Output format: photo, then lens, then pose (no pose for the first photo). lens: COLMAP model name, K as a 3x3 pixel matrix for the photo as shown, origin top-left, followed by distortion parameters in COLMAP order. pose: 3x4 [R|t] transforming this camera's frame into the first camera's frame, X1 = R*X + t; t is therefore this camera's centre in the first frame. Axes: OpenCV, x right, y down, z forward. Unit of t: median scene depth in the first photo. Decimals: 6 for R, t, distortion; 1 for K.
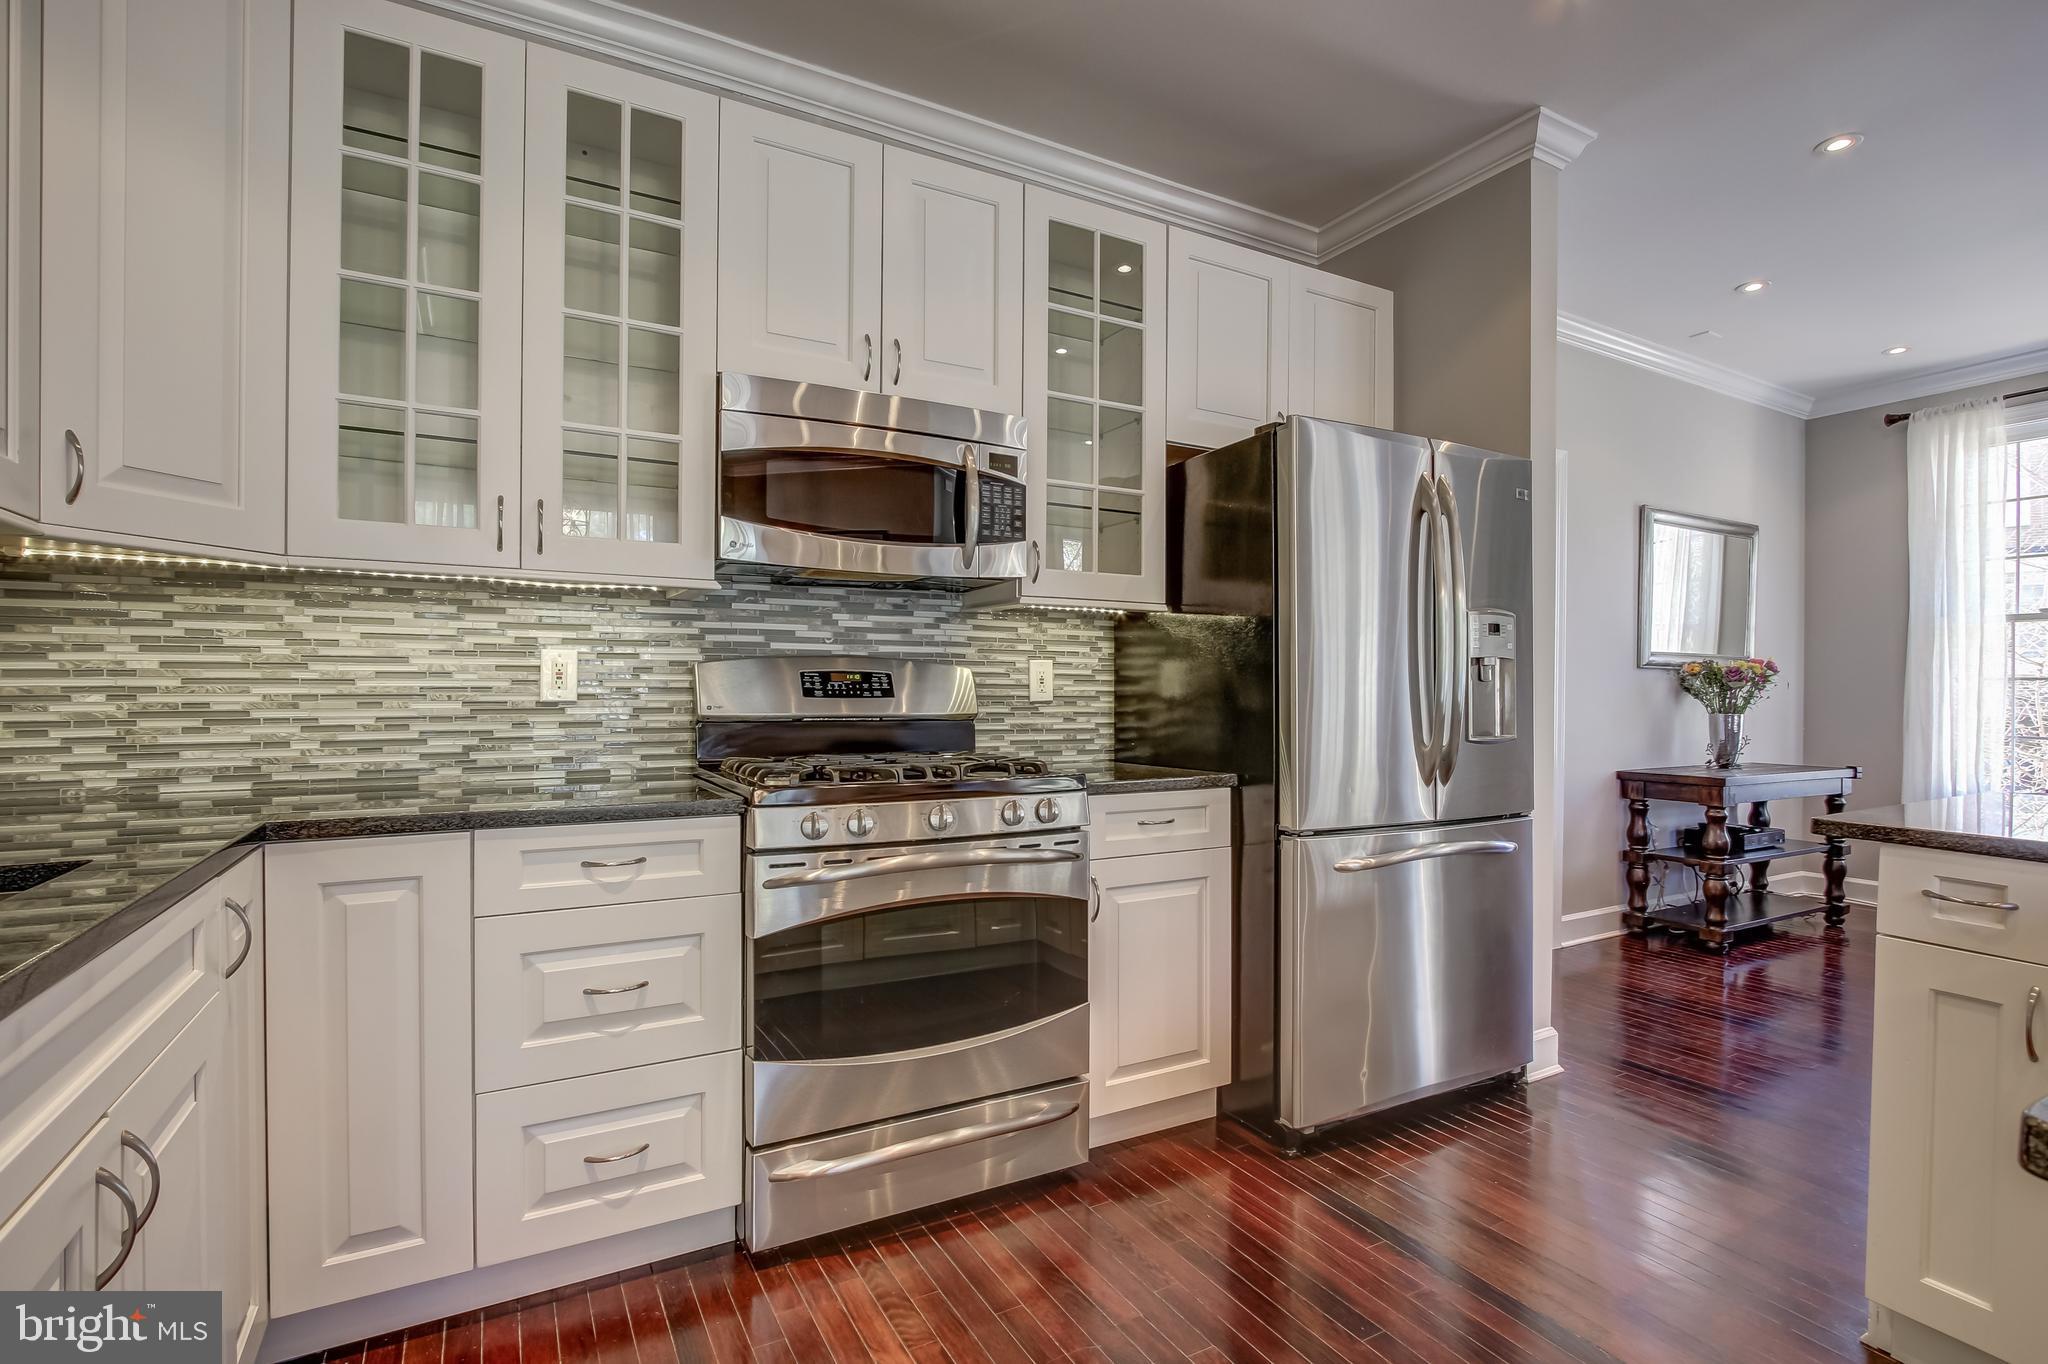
lens RADIAL K [[972.5, 0, 1037.3], [0, 972.5, 688.3], [0, 0, 1]] dist [-0.013568, 0.002728]
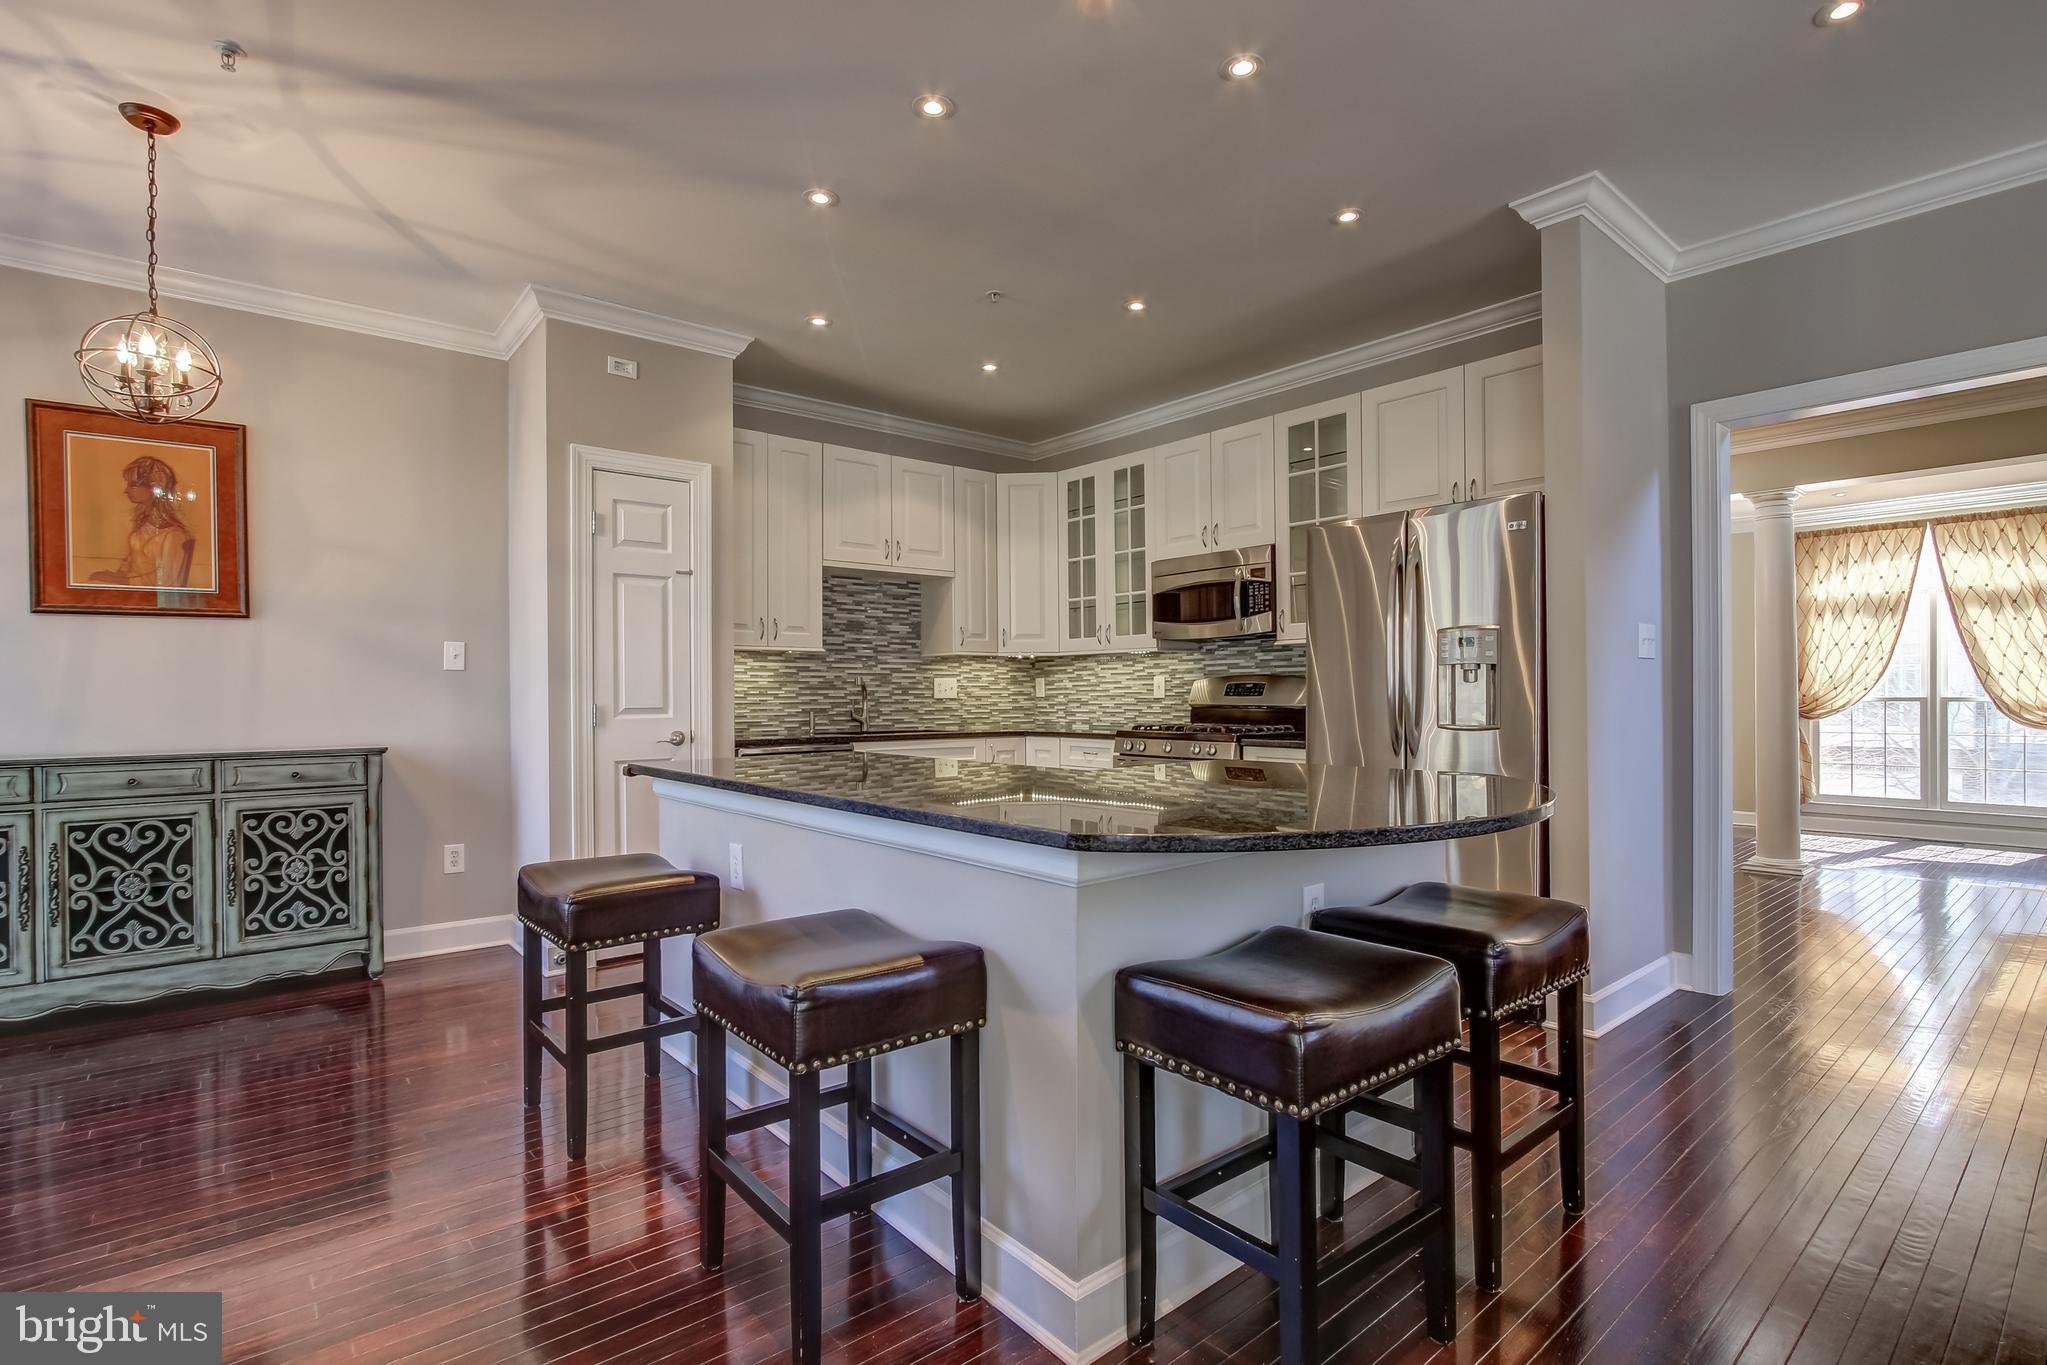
lens RADIAL K [[972.0, 0, 1058.4], [0, 972.0, 691.5], [0, 0, 1]] dist [-0.013568, 0.002728]
pose [[0.211807, -0.009242, -0.977268, 1.733991], [0.006381, 0.999947, -0.008074, 0.014436], [0.977291, -0.004526, 0.211855, 0.216593]]
